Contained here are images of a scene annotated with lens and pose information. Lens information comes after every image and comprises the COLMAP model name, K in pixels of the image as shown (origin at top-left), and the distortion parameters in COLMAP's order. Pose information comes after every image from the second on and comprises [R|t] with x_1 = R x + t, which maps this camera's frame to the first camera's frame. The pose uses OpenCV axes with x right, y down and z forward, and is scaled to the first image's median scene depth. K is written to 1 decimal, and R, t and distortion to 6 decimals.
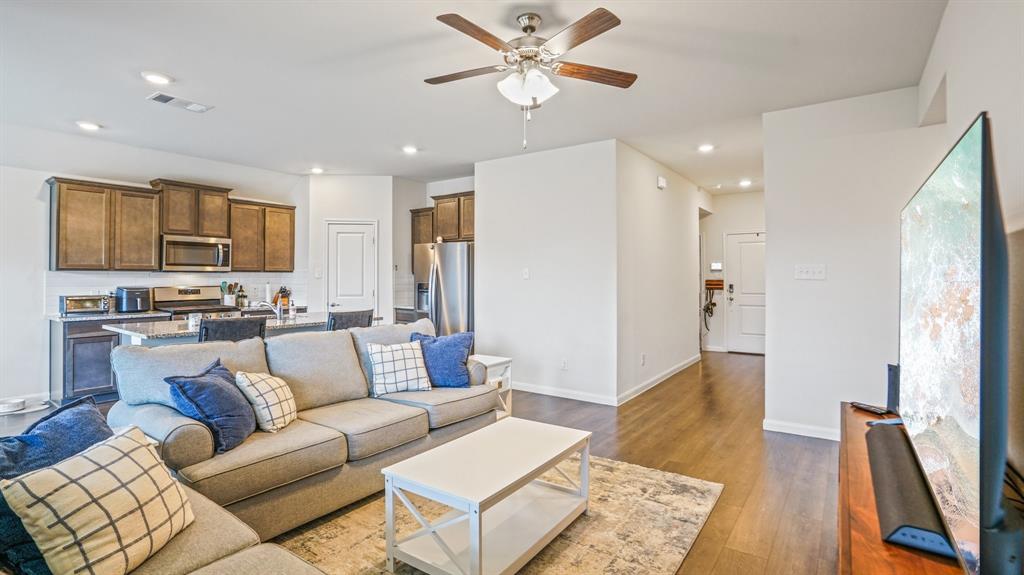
lens RADIAL K [[476.0, 0, 512.8], [0, 476.0, 279.3], [0, 0, 1]] dist [0.003053, 0.004115]
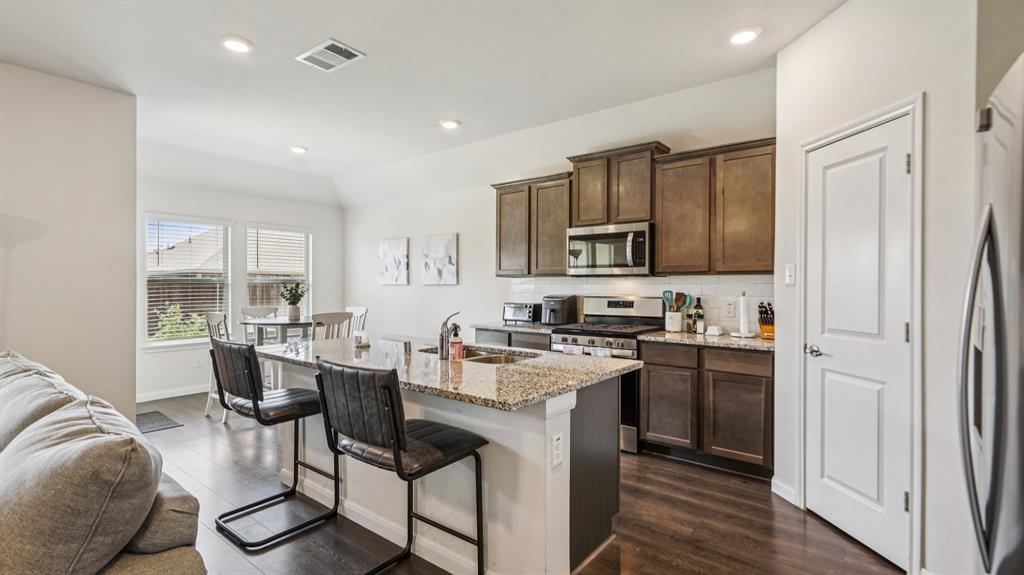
lens RADIAL K [[476.0, 0, 520.3], [0, 476.0, 286.3], [0, 0, 1]] dist [0.003053, 0.004115]
pose [[-0.045386, -0.003098, -0.998965, 0.036709], [-0.008020, 0.999964, -0.002737, 0.002241], [0.998937, 0.007887, -0.045409, 0.866557]]
